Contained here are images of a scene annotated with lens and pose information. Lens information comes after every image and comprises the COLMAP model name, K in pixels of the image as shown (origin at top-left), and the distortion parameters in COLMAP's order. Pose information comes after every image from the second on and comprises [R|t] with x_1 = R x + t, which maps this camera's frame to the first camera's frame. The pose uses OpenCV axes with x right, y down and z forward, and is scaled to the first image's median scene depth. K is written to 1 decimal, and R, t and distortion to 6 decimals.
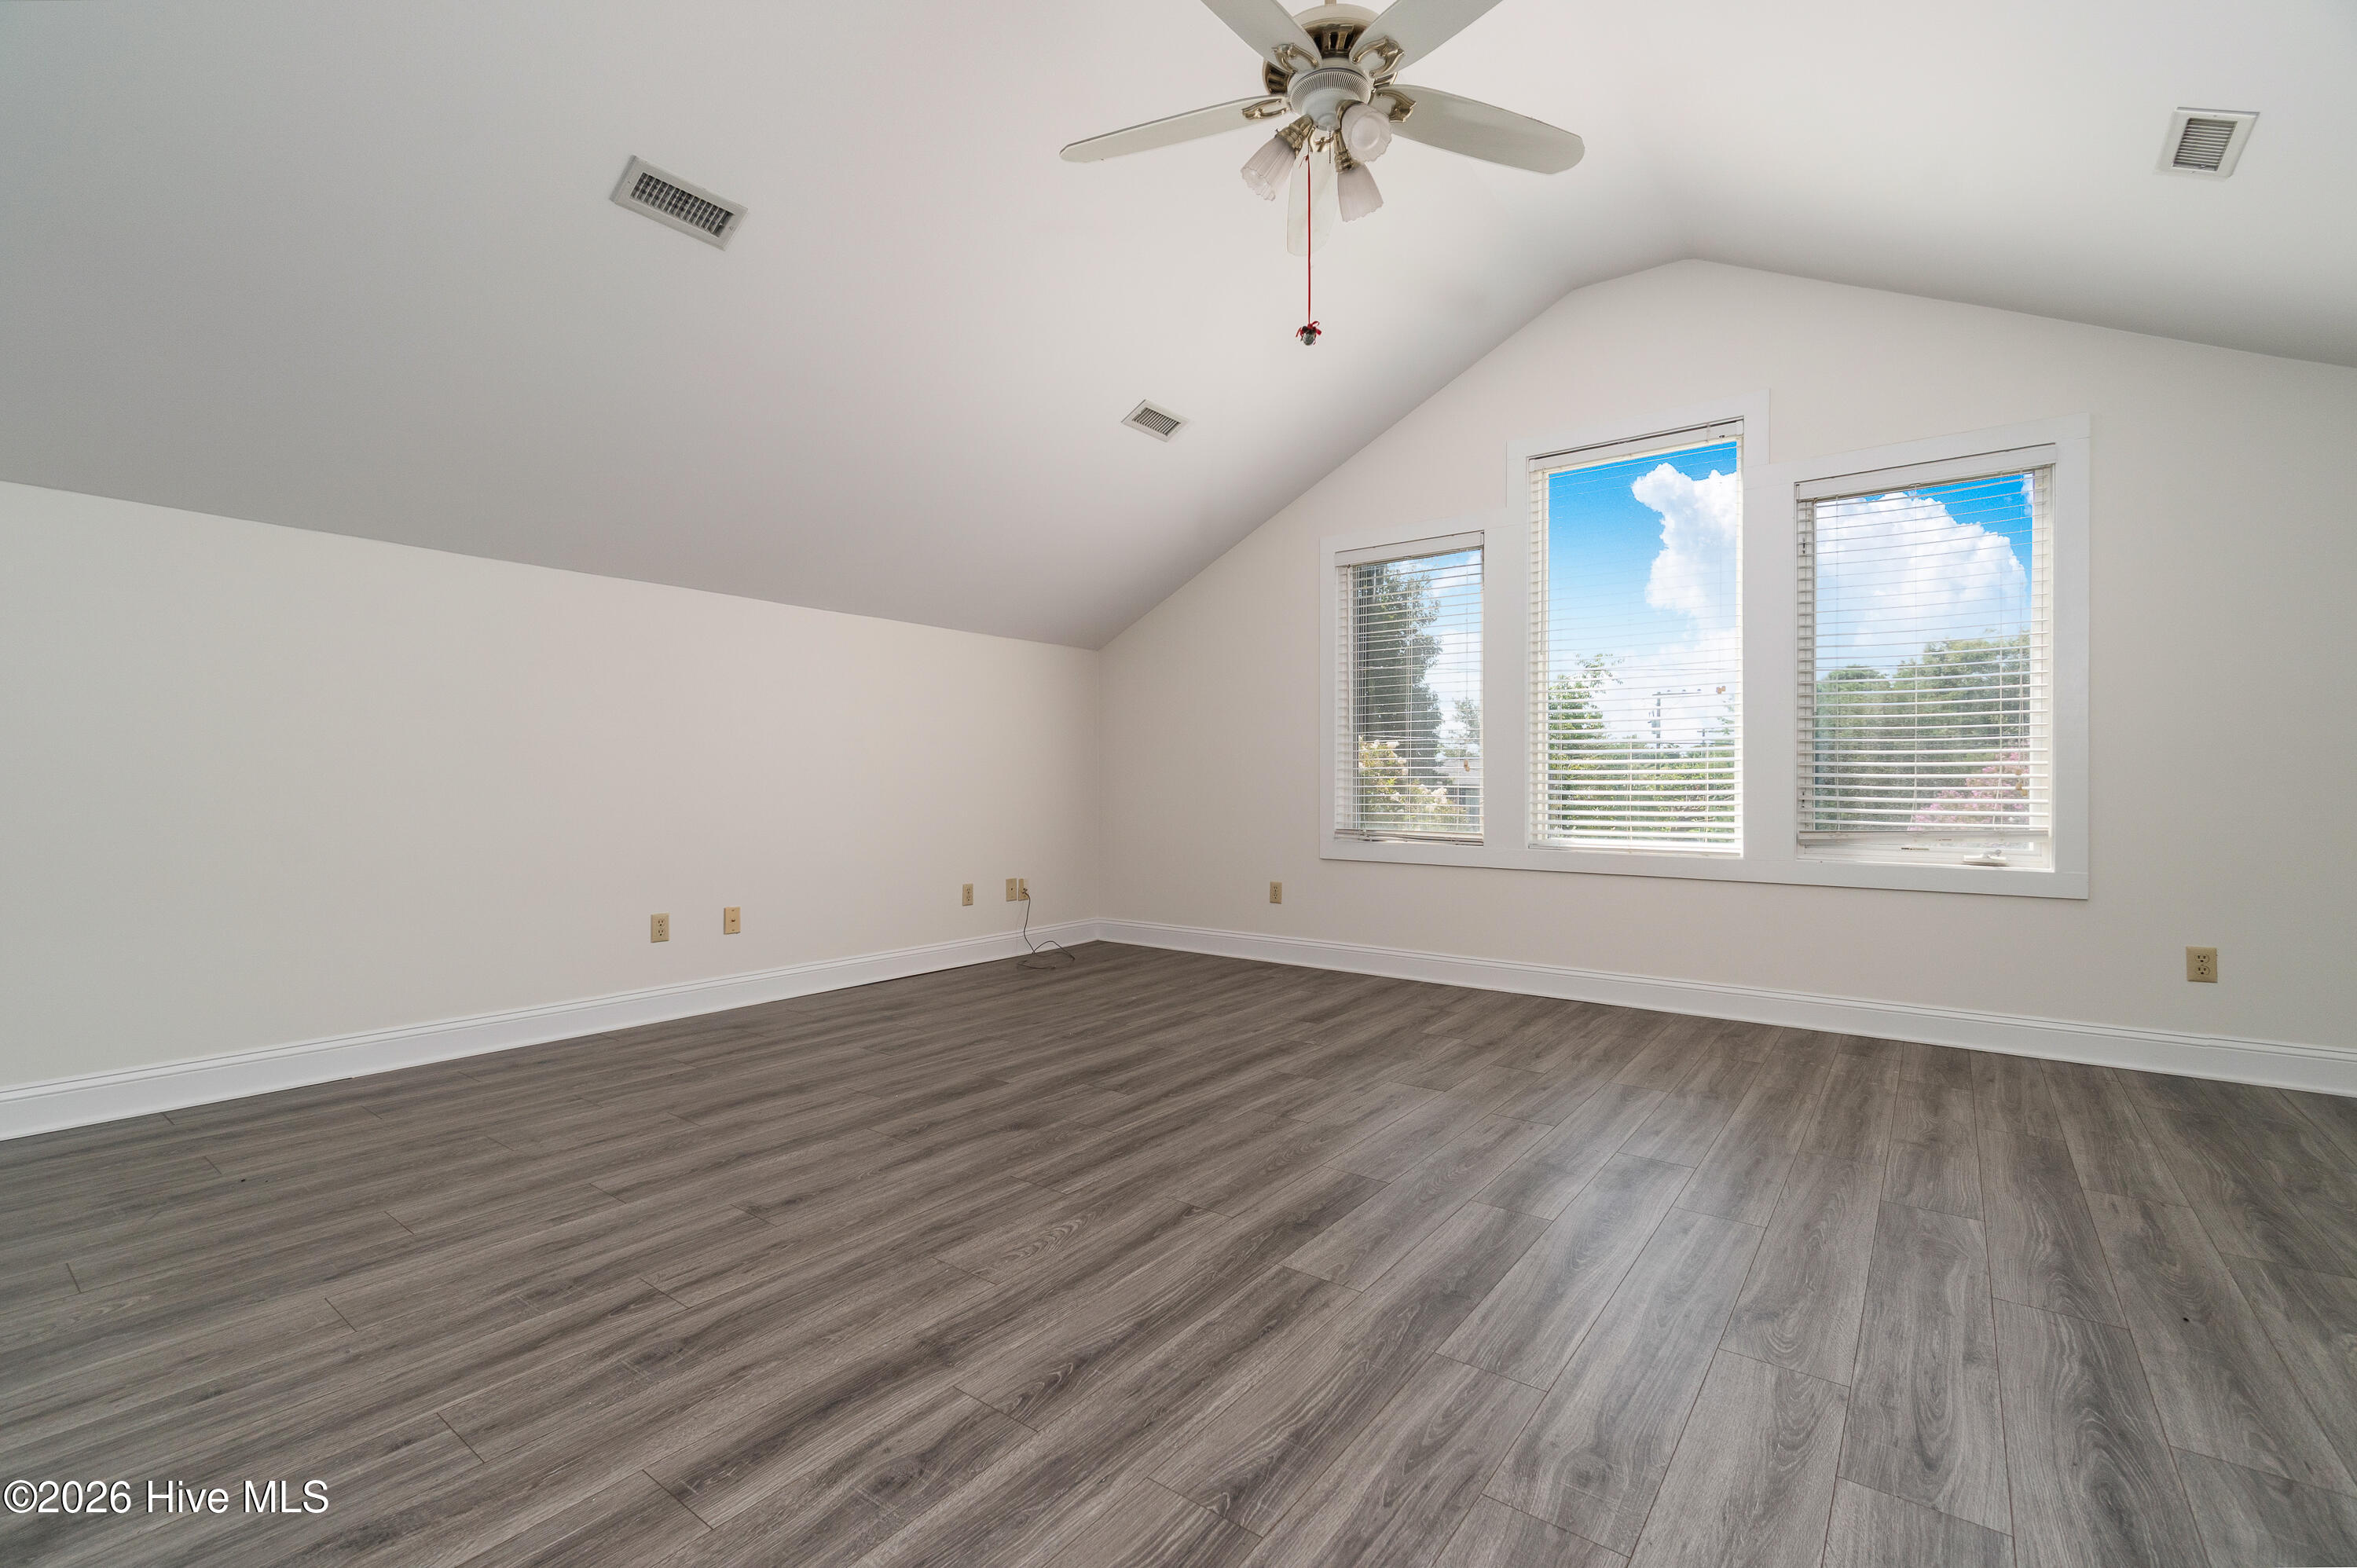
lens RADIAL K [[1040.5, 0, 1171.3], [0, 1040.5, 763.3], [0, 0, 1]] dist [-0.005568, 0.000530]
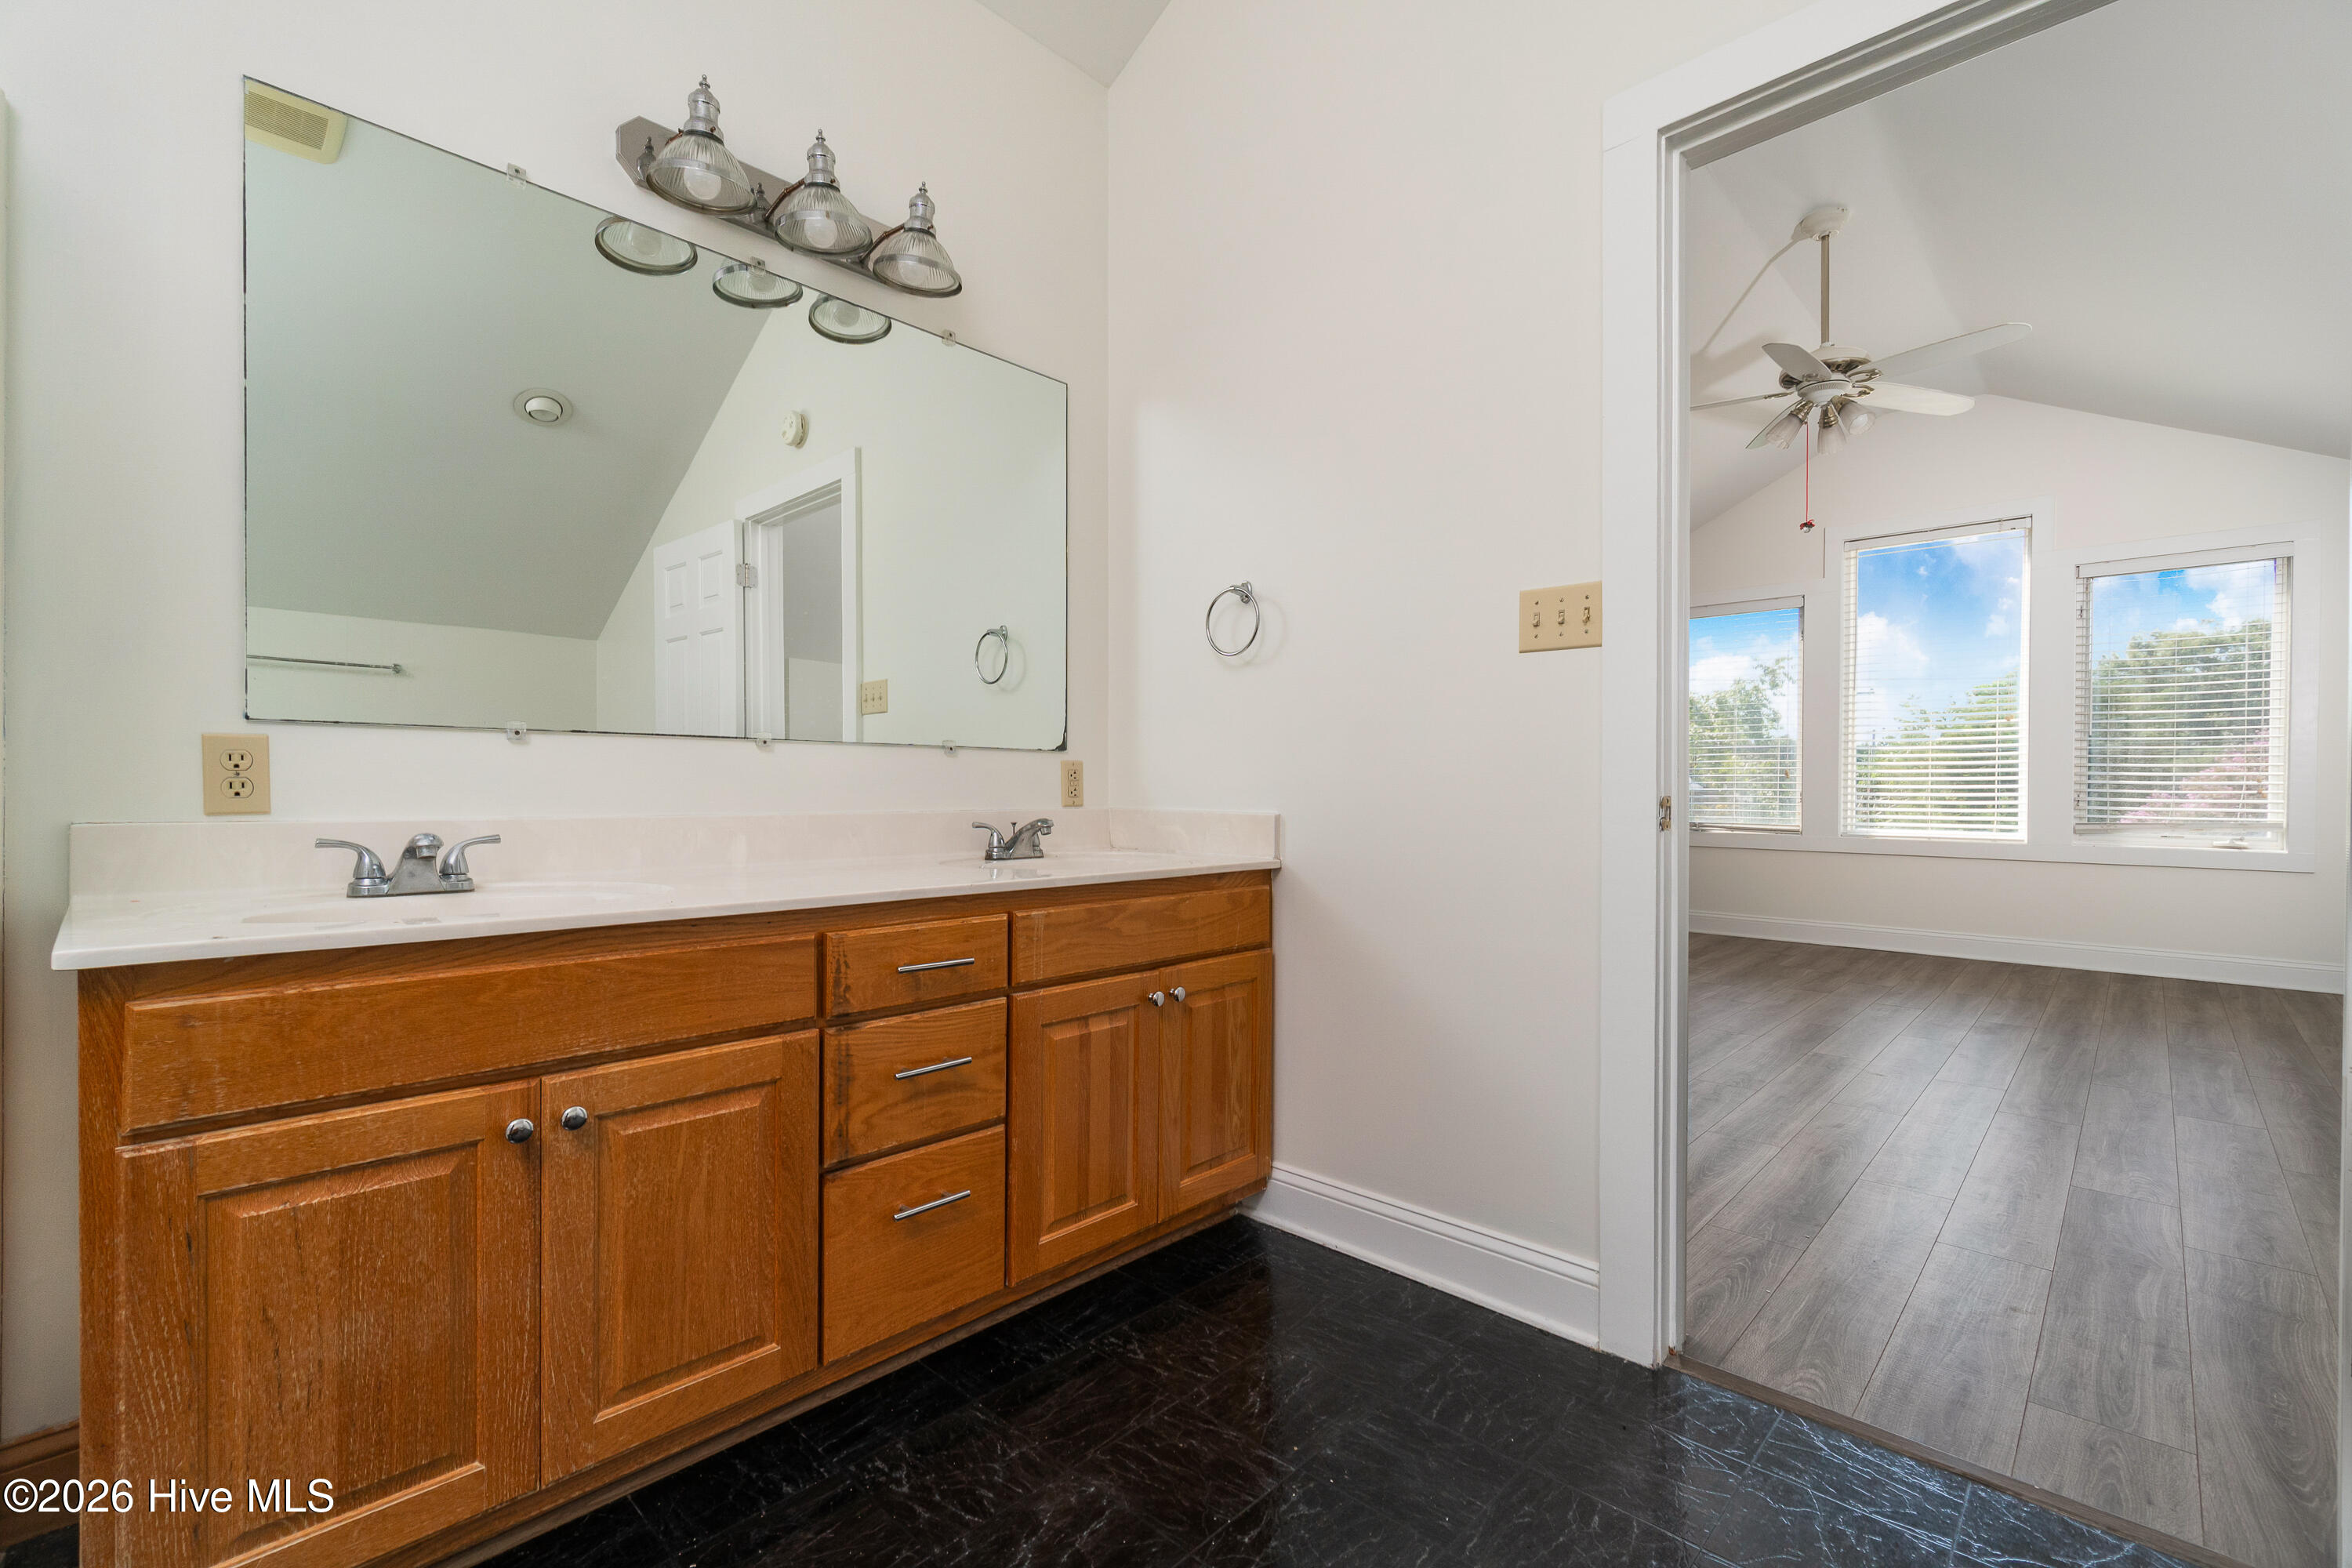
lens RADIAL K [[1038.4, 0, 1136.3], [0, 1038.4, 800.3], [0, 0, 1]] dist [-0.005568, 0.000530]
pose [[0.991717, 0.001553, -0.128431, -0.431969], [0.003003, 0.999373, 0.035269, -0.015862], [0.128405, -0.035362, 0.991091, -0.488702]]
